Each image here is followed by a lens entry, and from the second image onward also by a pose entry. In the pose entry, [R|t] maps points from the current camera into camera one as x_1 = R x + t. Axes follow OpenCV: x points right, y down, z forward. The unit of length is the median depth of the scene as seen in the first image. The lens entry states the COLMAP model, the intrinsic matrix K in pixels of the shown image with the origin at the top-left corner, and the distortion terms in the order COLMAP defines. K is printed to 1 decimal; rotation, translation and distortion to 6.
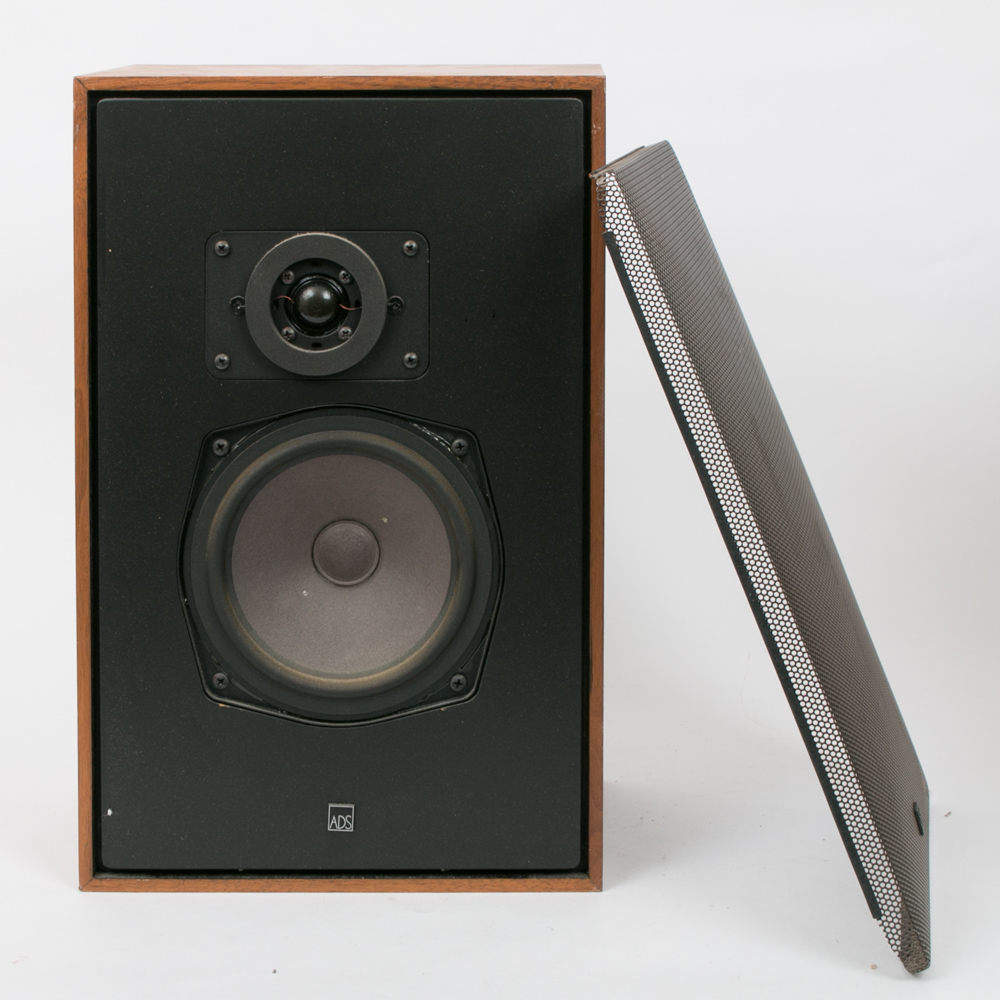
lens RADIAL K [[1923.6, 0, 503.4], [0, 1923.6, 496.9], [0, 0, 1]] dist [0.087628, 0.000000]
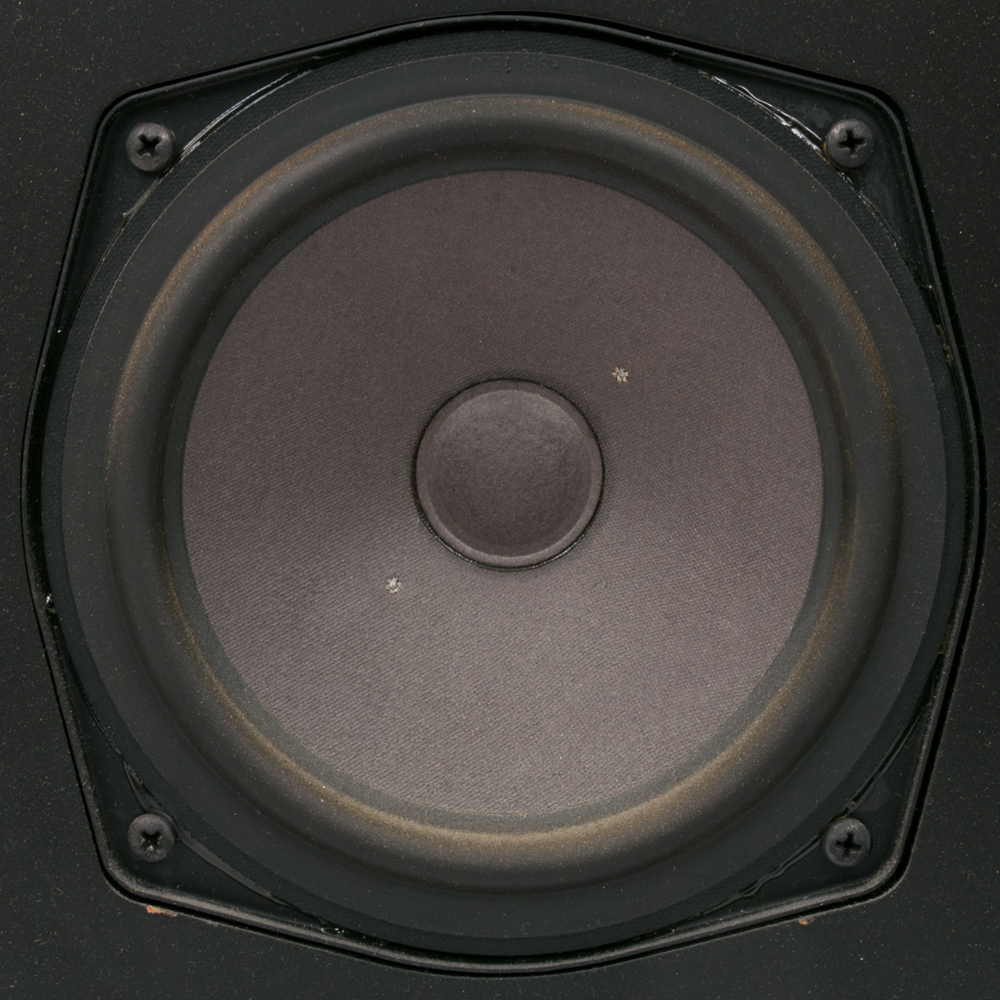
lens RADIAL K [[2661.2, 0, 498.4], [0, 2661.2, 499.3], [0, 0, 1]] dist [0.025041, 0.000000]
pose [[0.999369, -0.008518, -0.034486, -0.068590], [0.006734, 0.998648, -0.051538, 0.060251], [0.034878, 0.051273, 0.998075, 0.529550]]
